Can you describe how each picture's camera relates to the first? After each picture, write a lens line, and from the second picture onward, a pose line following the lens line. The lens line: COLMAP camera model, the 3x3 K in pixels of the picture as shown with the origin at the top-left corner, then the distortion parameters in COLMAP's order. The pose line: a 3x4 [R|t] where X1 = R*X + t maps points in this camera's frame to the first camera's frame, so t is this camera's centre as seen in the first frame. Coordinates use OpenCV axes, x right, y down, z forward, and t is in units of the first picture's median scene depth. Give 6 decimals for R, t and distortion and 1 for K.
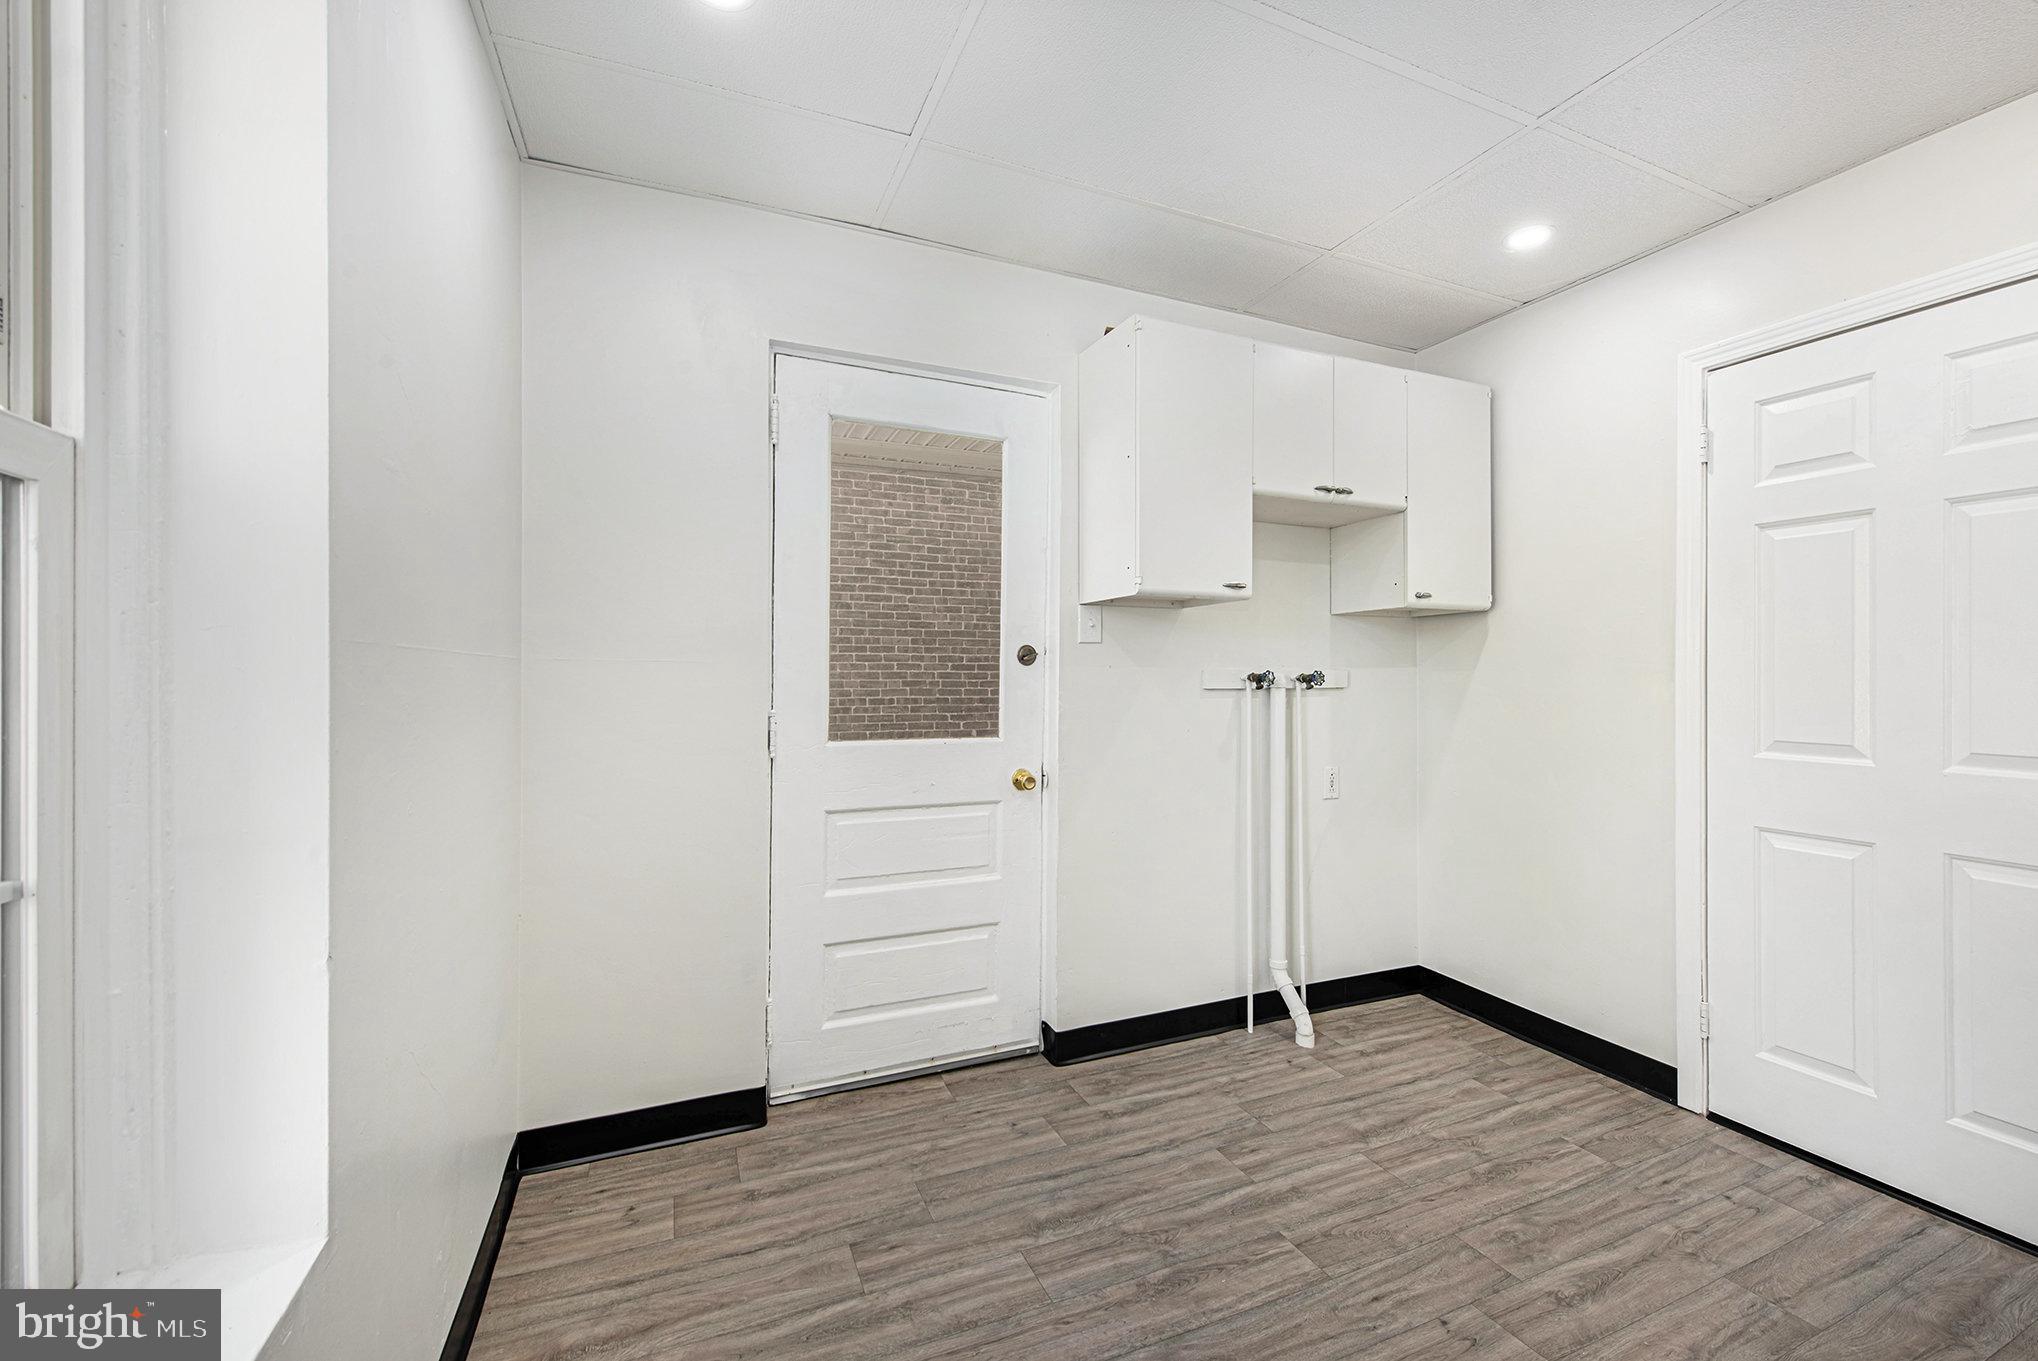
lens RADIAL K [[813.2, 0, 1019.8], [0, 813.2, 670.6], [0, 0, 1]] dist [-0.011778, -0.002263]
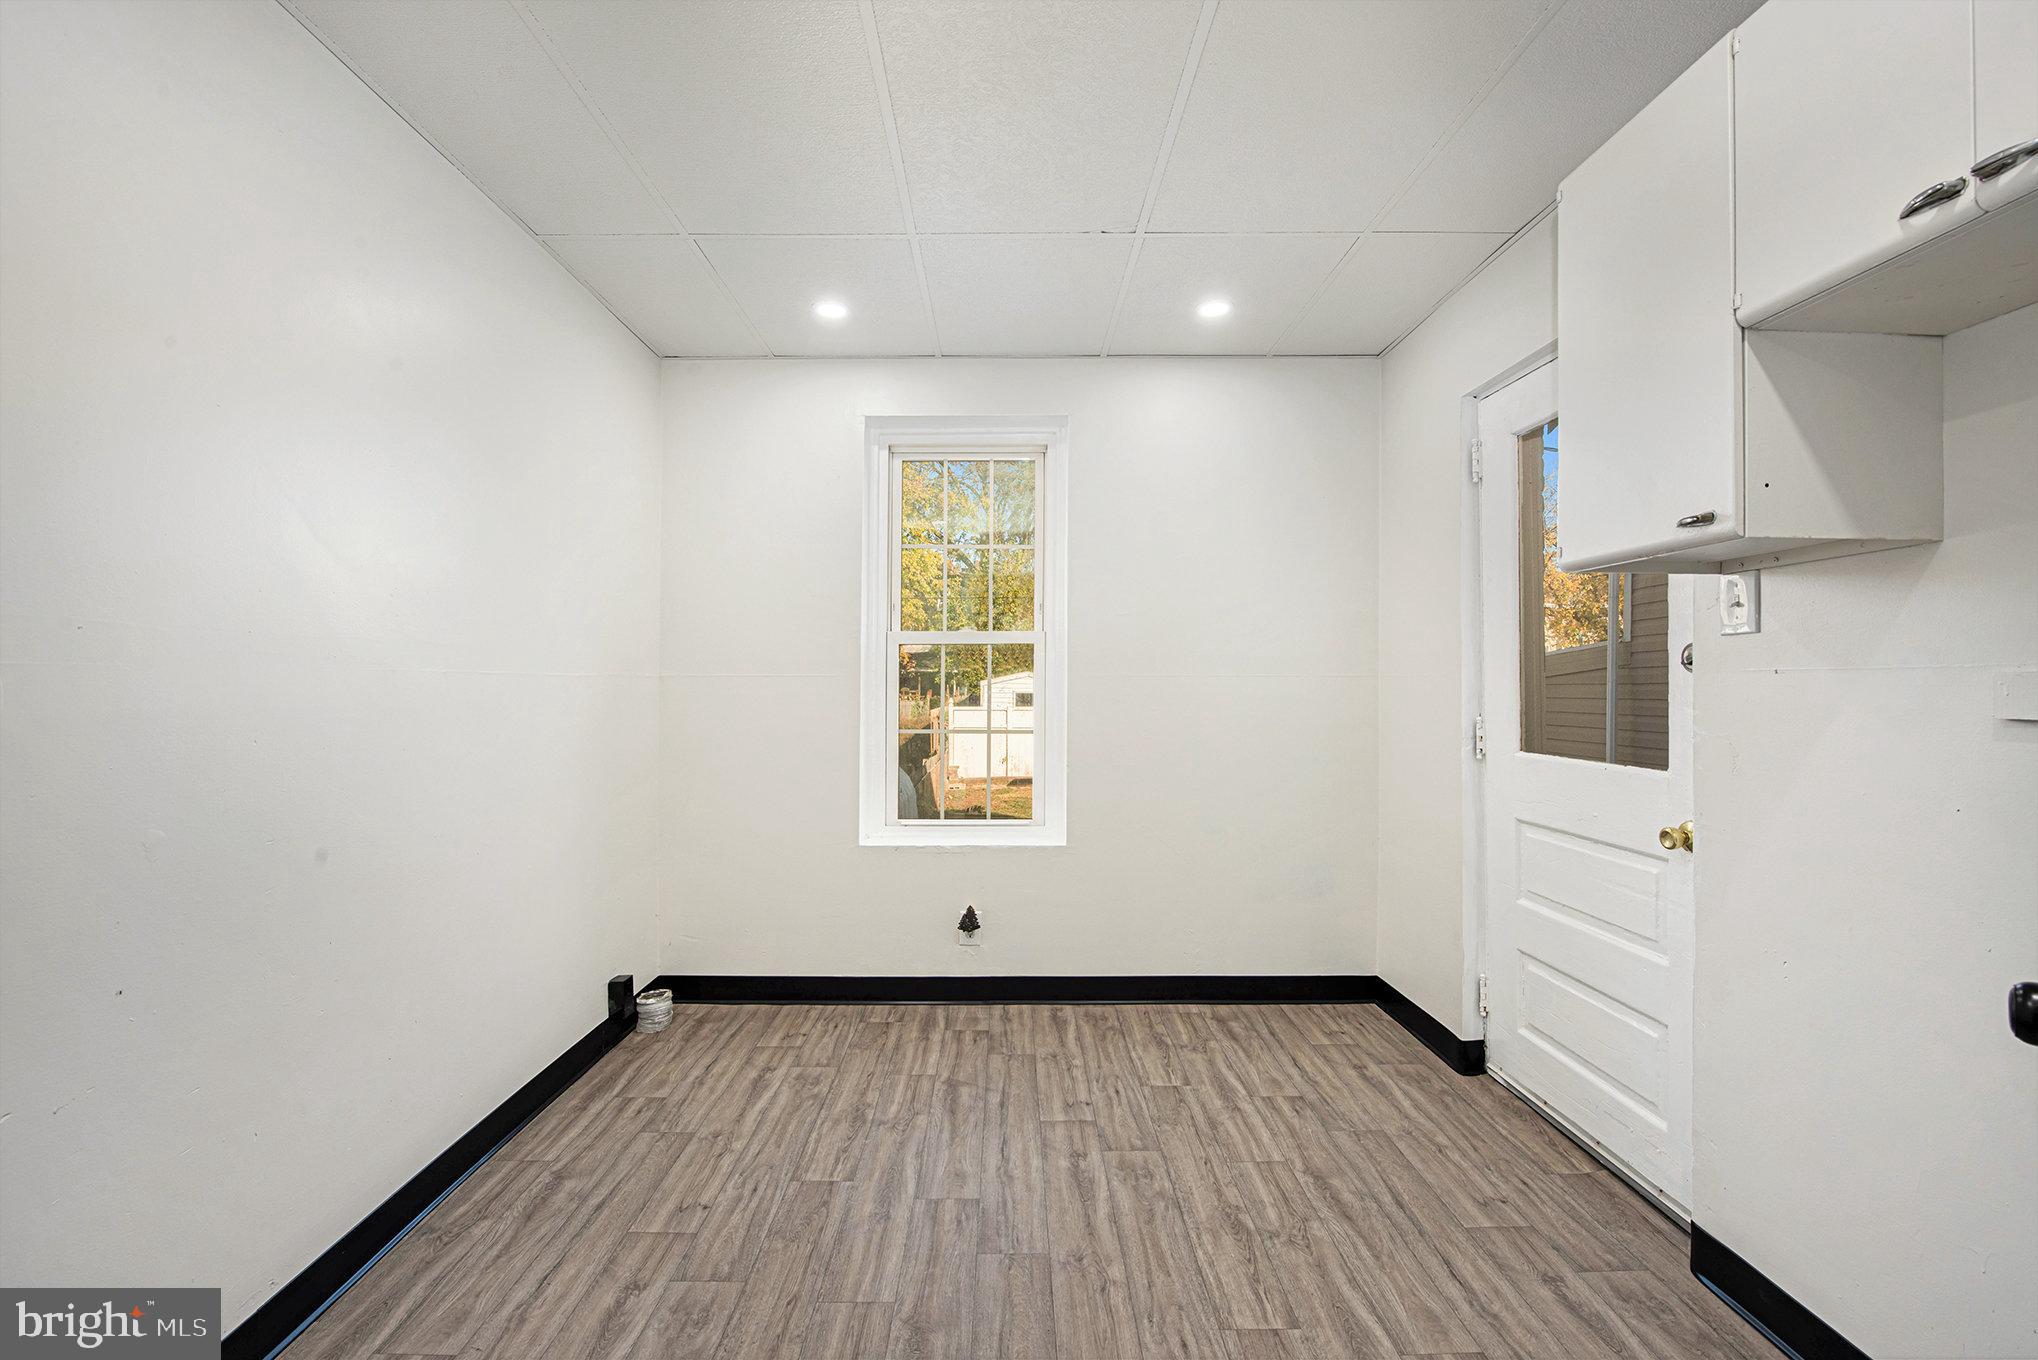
lens RADIAL K [[813.2, 0, 1018.1], [0, 813.2, 686.4], [0, 0, 1]] dist [-0.011778, -0.002263]
pose [[-0.367800, -0.000404, -0.929905, 1.013560], [-0.000137, 1.000000, -0.000380, 0.006295], [0.929905, -0.000012, -0.367800, 0.851146]]
